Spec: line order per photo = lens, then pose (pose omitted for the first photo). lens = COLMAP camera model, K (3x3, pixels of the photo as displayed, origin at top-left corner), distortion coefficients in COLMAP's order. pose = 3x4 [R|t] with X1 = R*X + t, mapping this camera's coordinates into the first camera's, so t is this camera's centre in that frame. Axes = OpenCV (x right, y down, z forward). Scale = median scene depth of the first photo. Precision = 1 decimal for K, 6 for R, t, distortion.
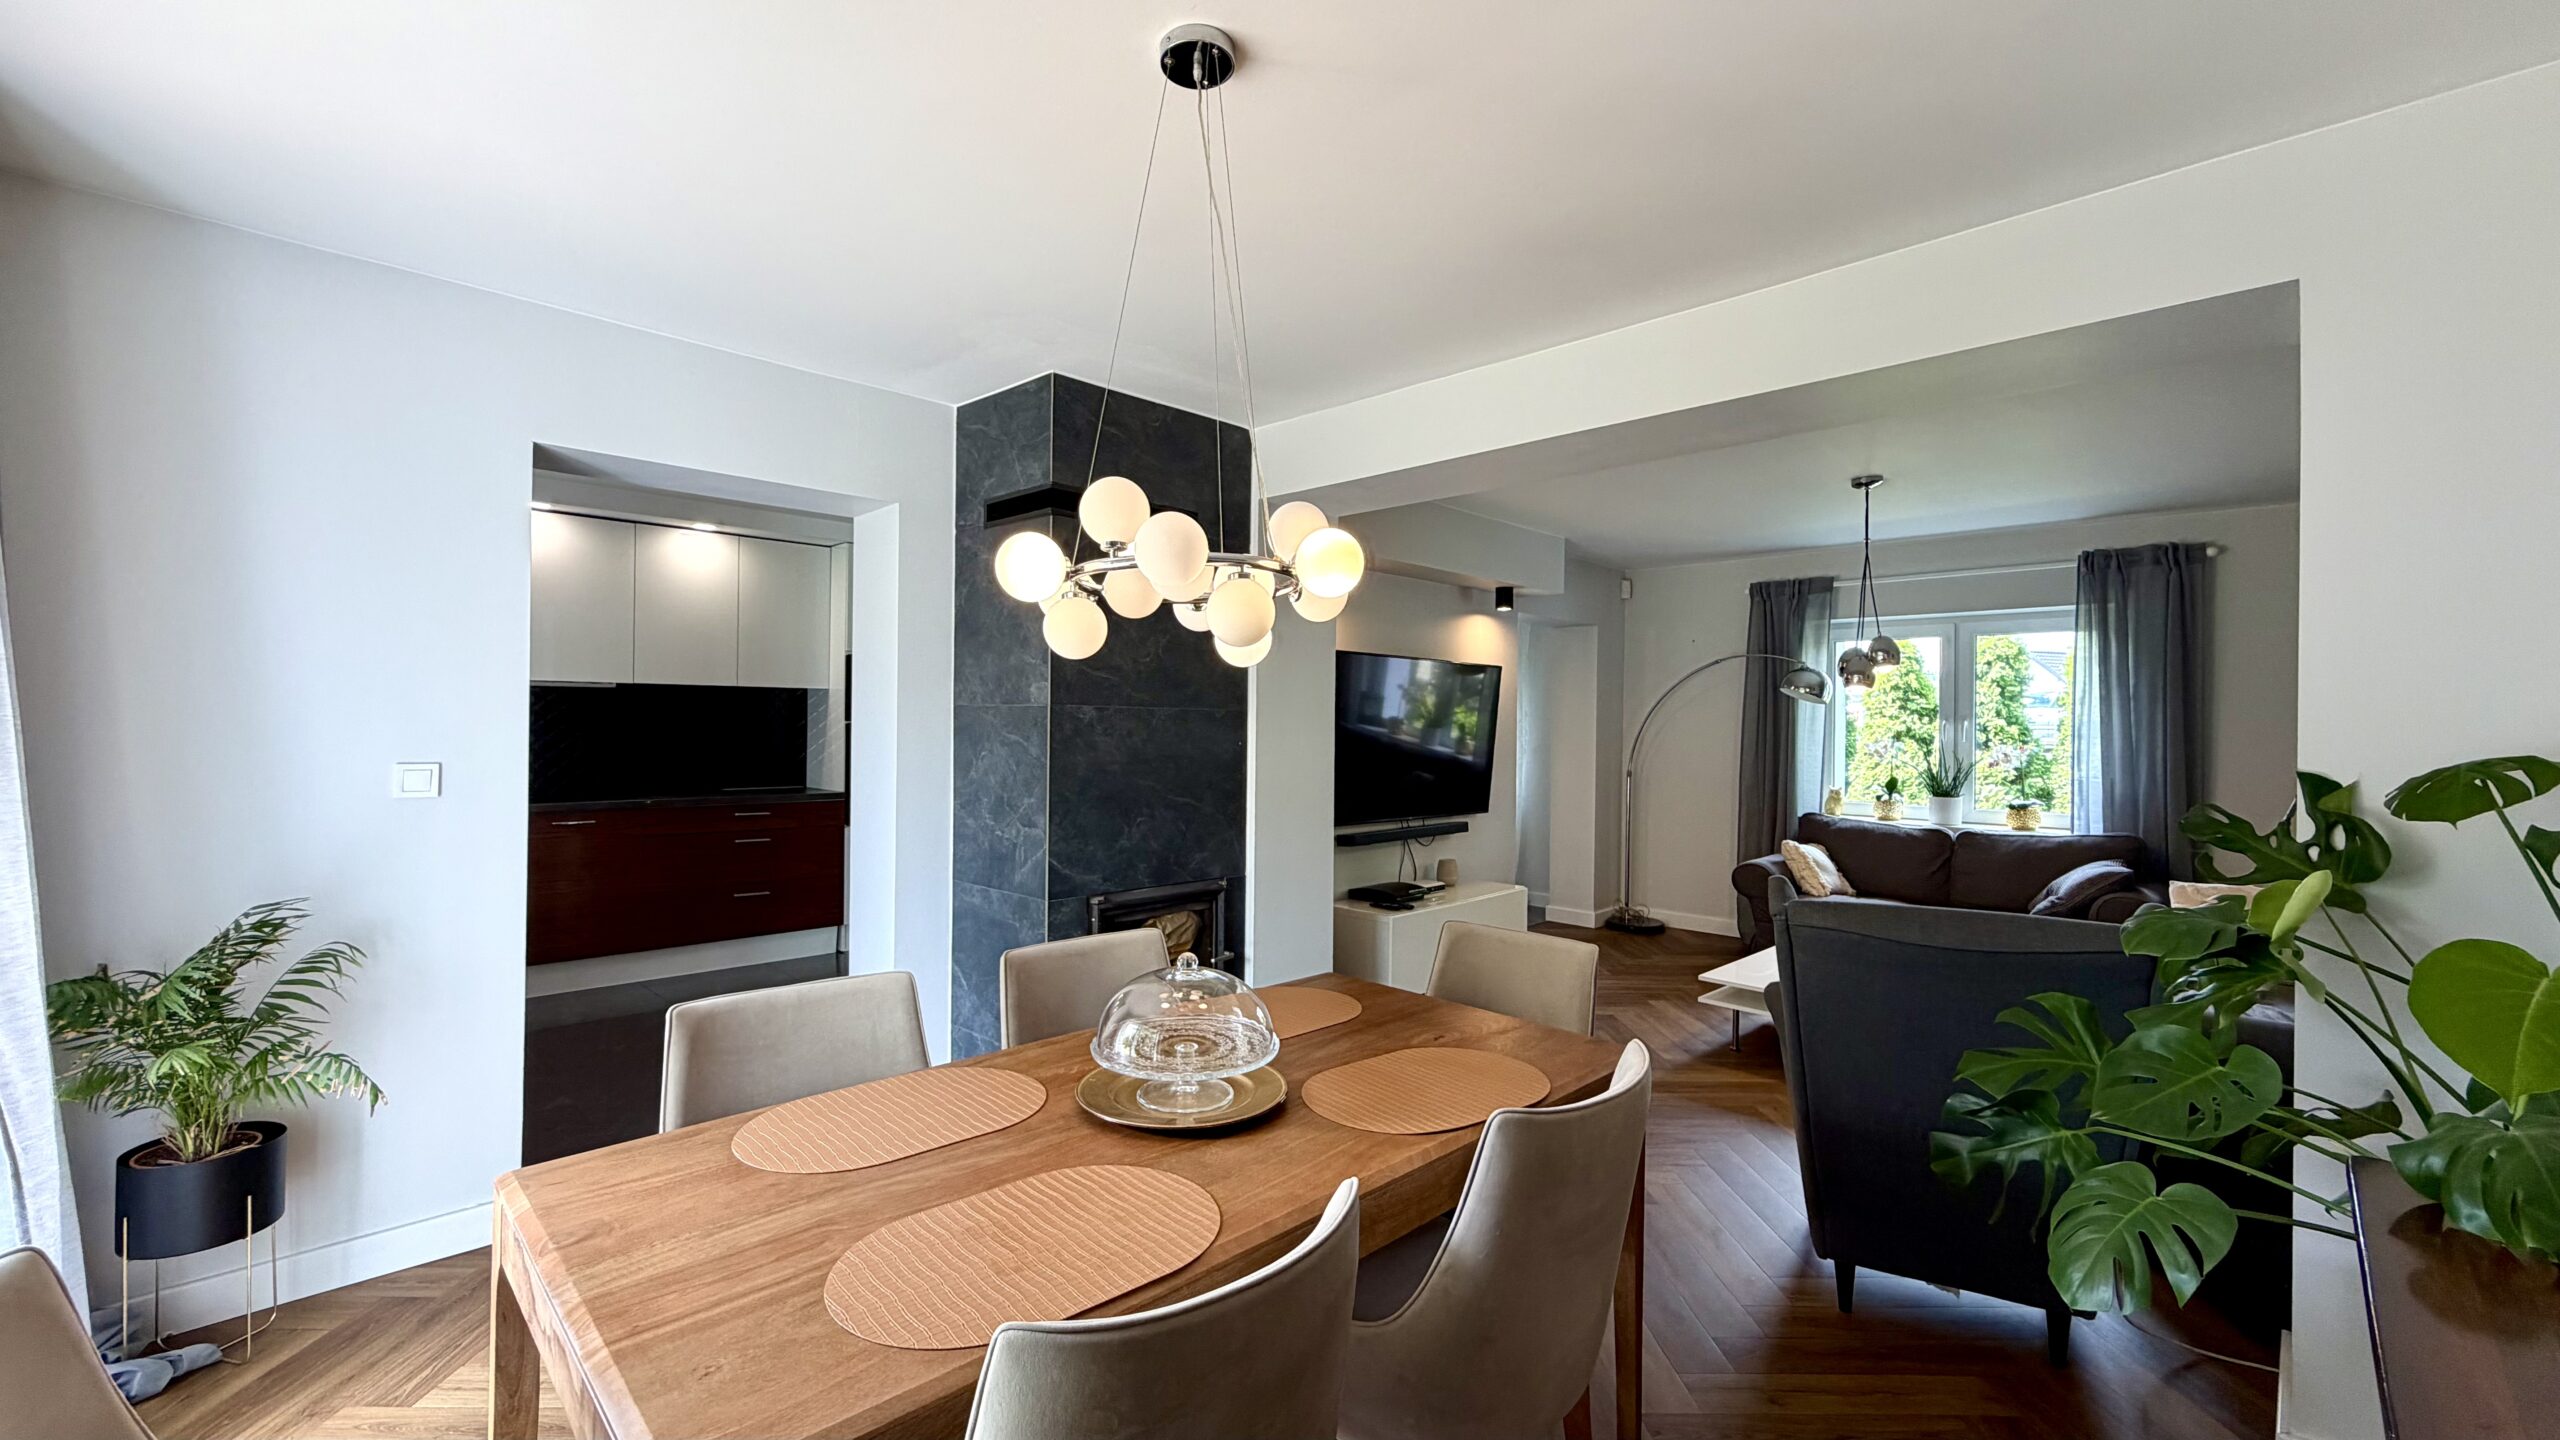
lens RADIAL K [[1024.4, 0, 1281.3], [0, 1024.4, 715.6], [0, 0, 1]] dist [-0.002527, 0.000117]
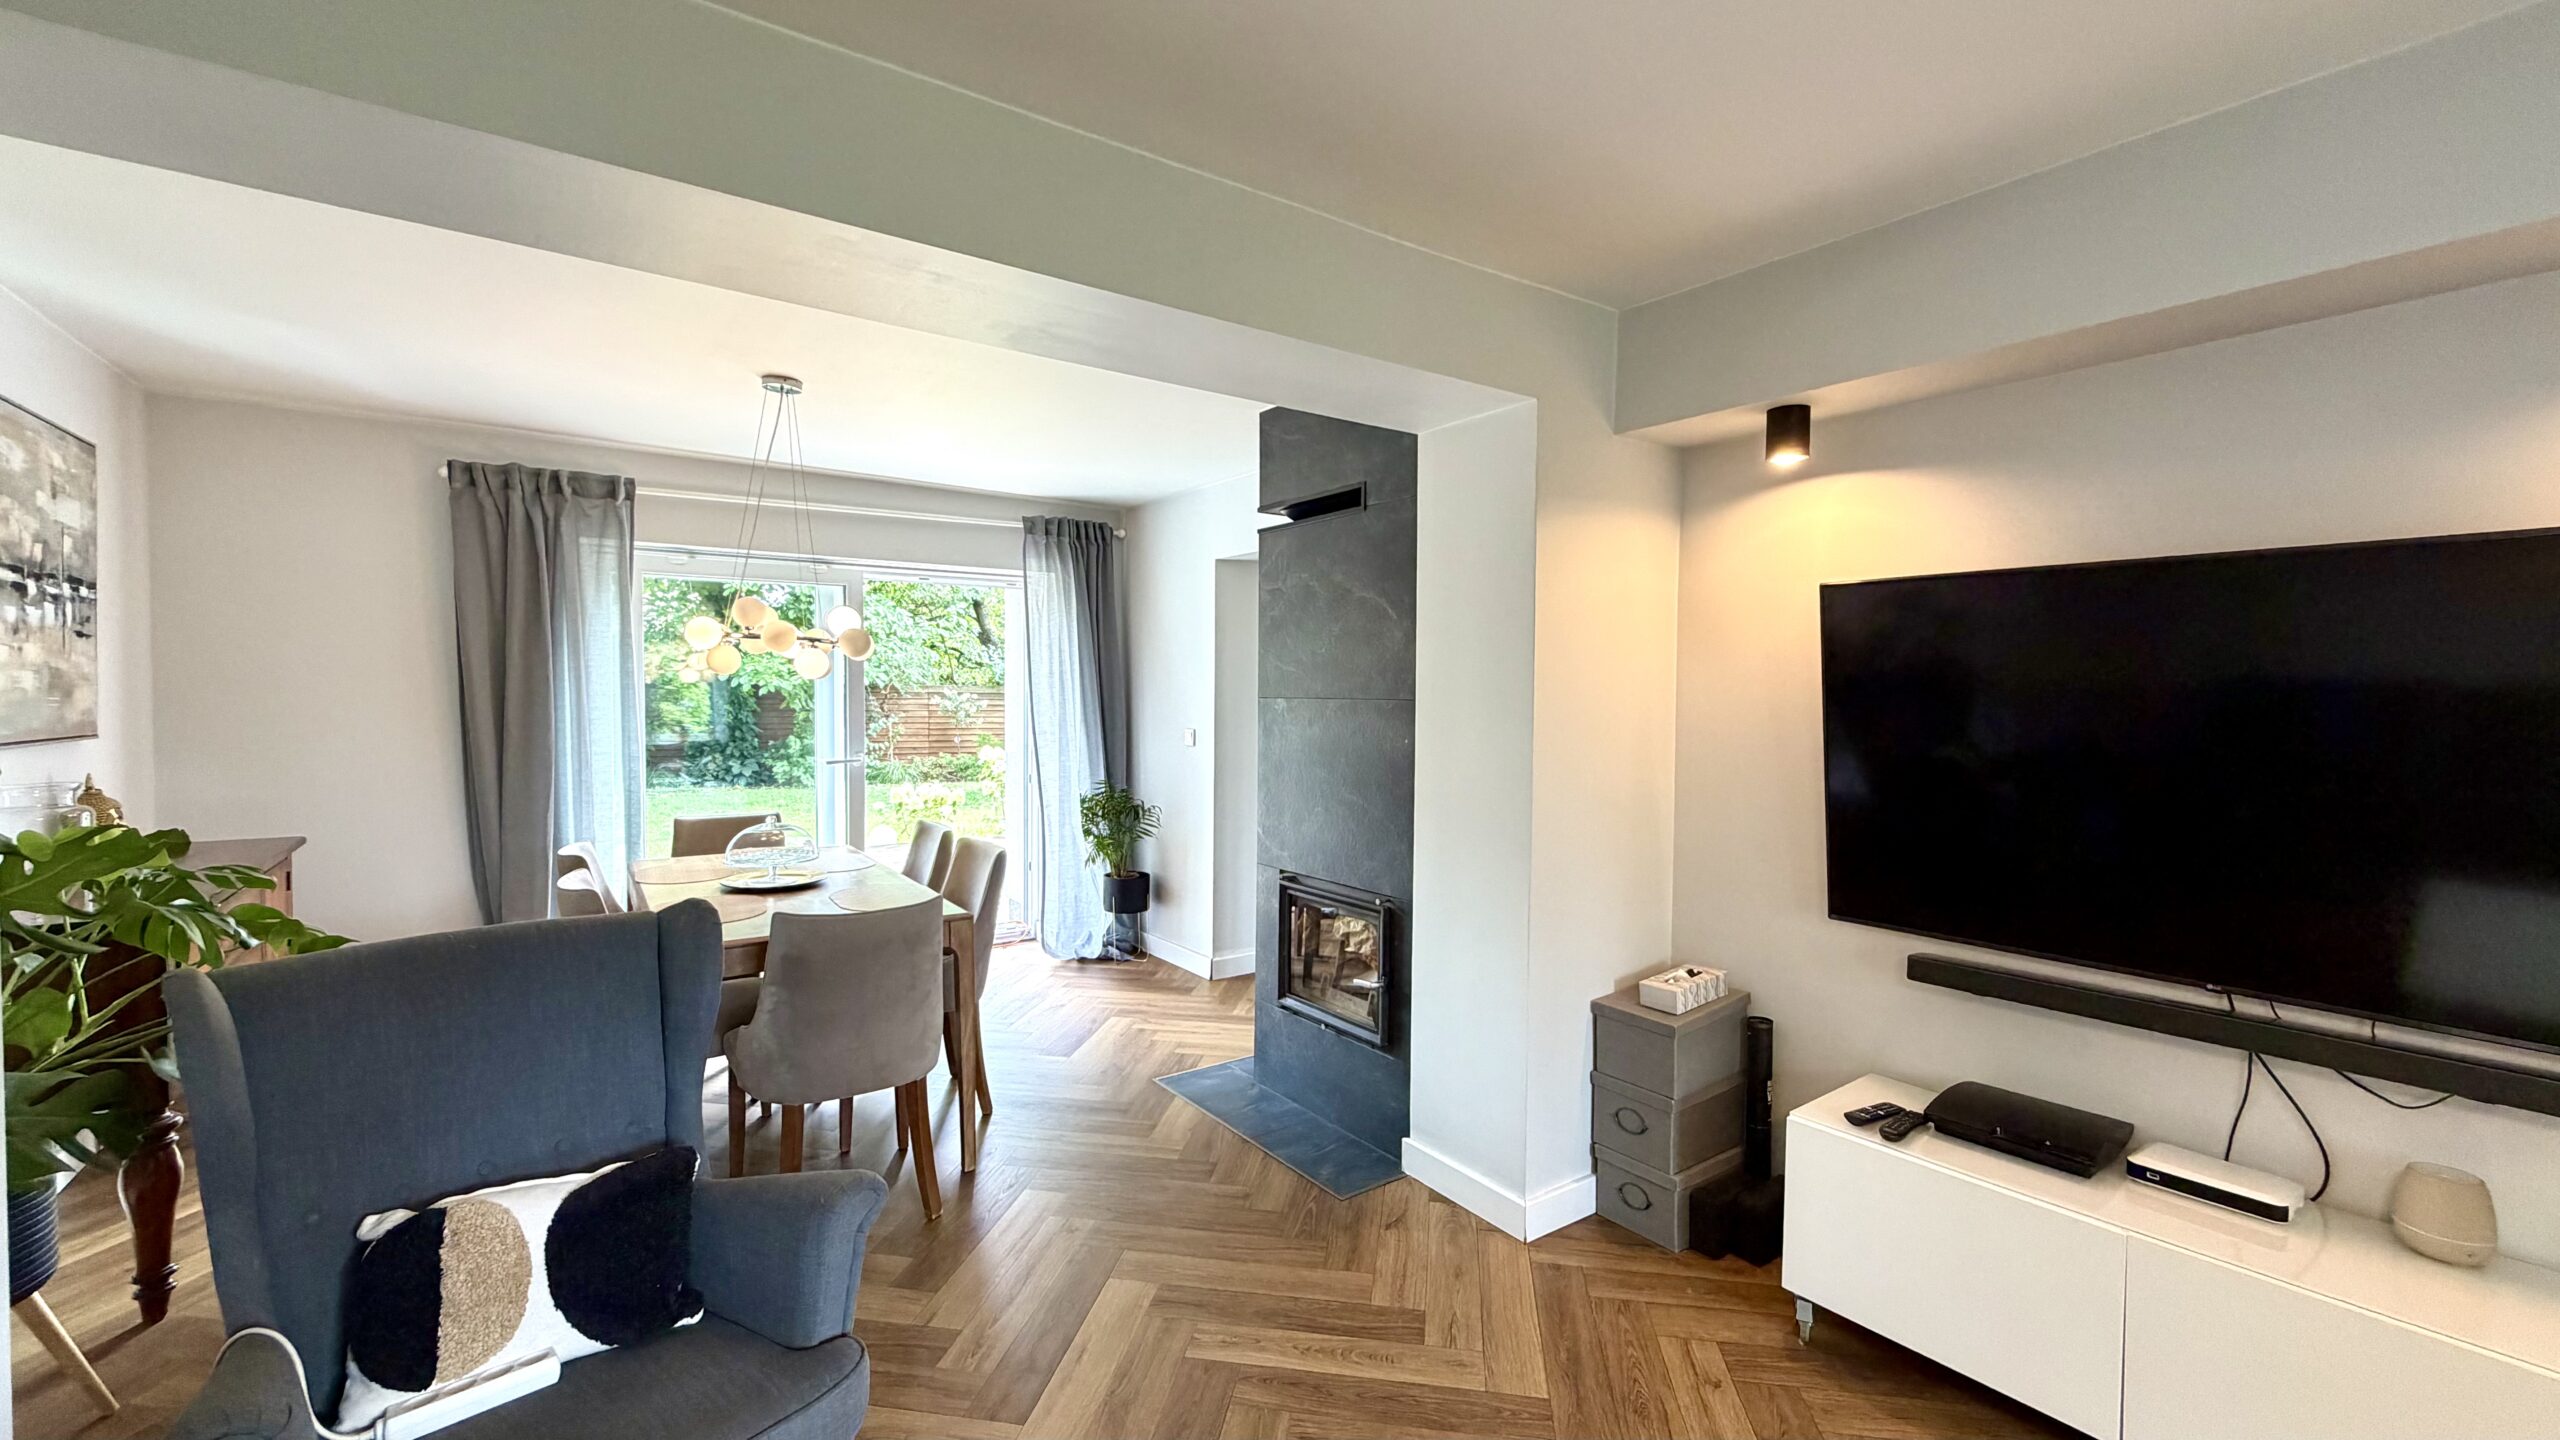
lens RADIAL K [[1024.4, 0, 1293.1], [0, 1024.4, 721.1], [0, 0, 1]] dist [-0.002527, 0.000117]
pose [[-0.164691, 0.012445, -0.986267, 0.657240], [-0.003624, 0.999906, 0.013223, 0.000504], [0.986339, 0.005752, -0.164631, 0.879106]]
